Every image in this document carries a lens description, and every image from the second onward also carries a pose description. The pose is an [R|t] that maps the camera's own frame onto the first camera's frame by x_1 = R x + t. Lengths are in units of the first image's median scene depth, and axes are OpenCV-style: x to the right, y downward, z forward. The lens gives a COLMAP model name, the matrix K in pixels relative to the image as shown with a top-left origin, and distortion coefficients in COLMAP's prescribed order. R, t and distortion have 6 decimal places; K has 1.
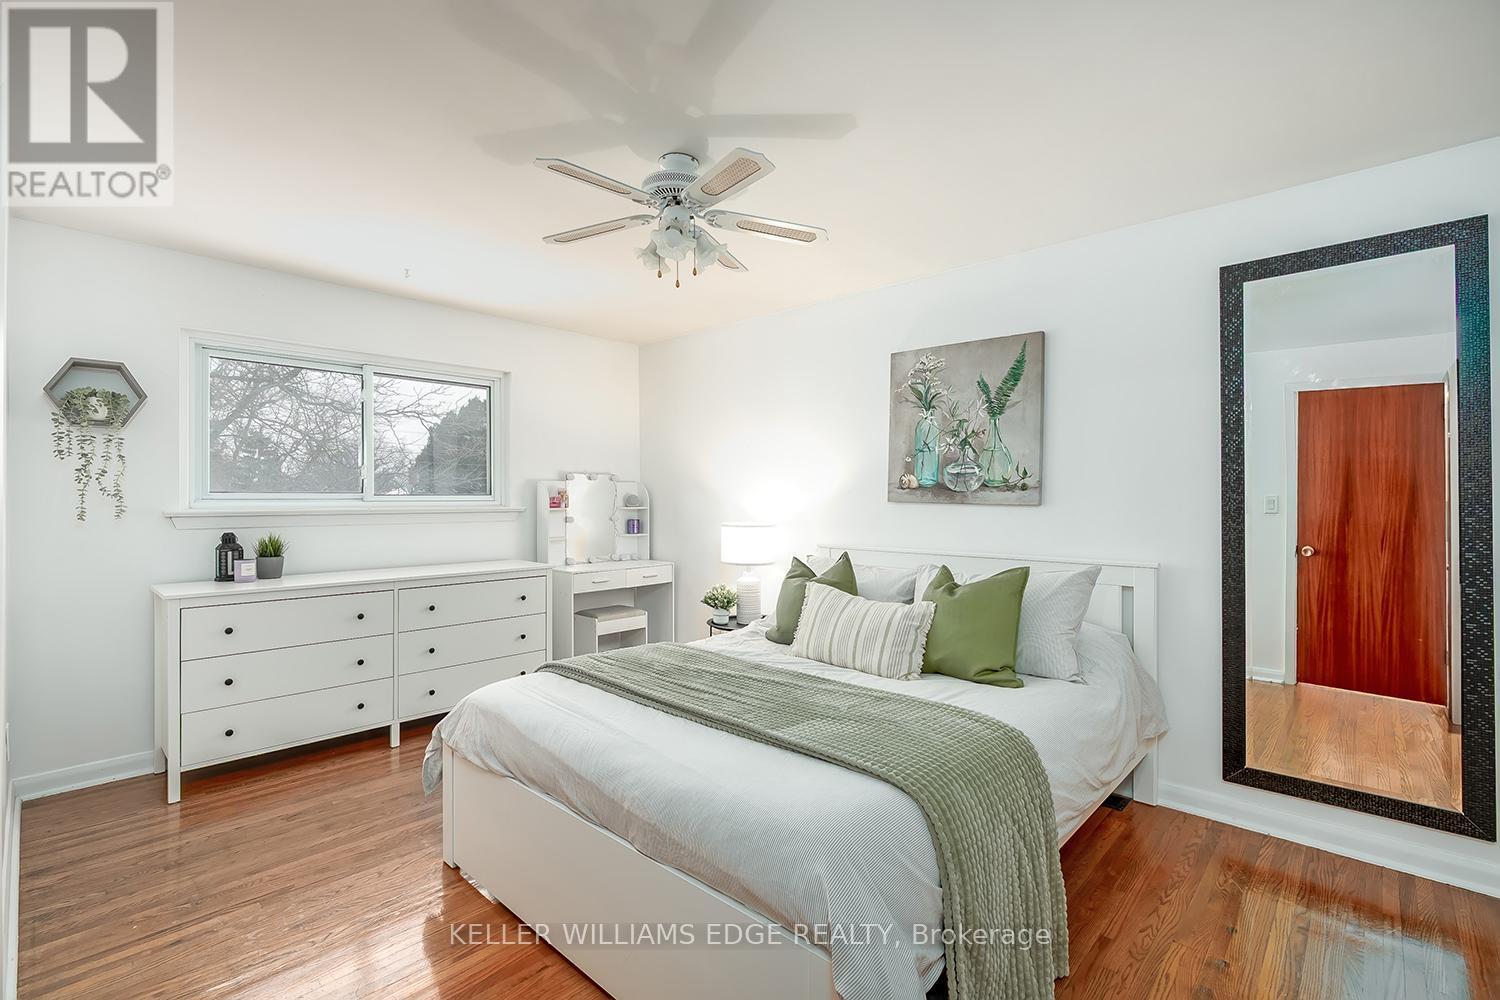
lens RADIAL K [[680.2, 0, 756.1], [0, 680.2, 498.9], [0, 0, 1]] dist [-0.000970, 0.000563]
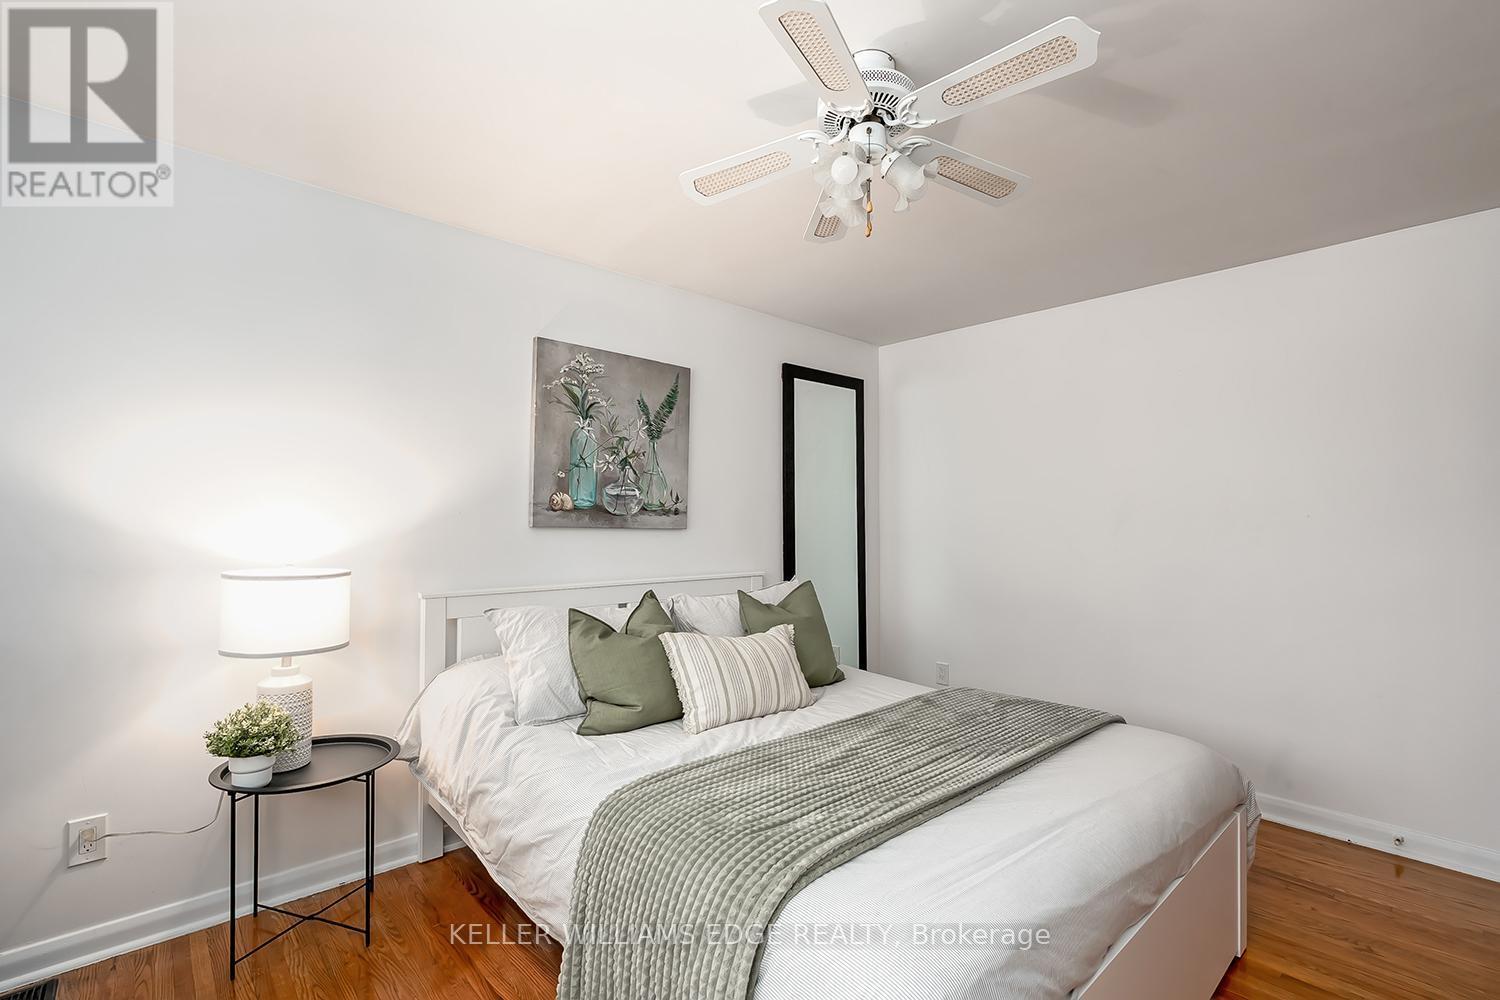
lens RADIAL K [[680.2, 0, 756.1], [0, 680.2, 498.9], [0, 0, 1]] dist [-0.000970, 0.000563]
pose [[0.084405, 0.032828, 0.995891, -0.595764], [-0.001306, 0.999460, -0.032835, -0.002699], [-0.996431, 0.001470, 0.084402, 0.738624]]
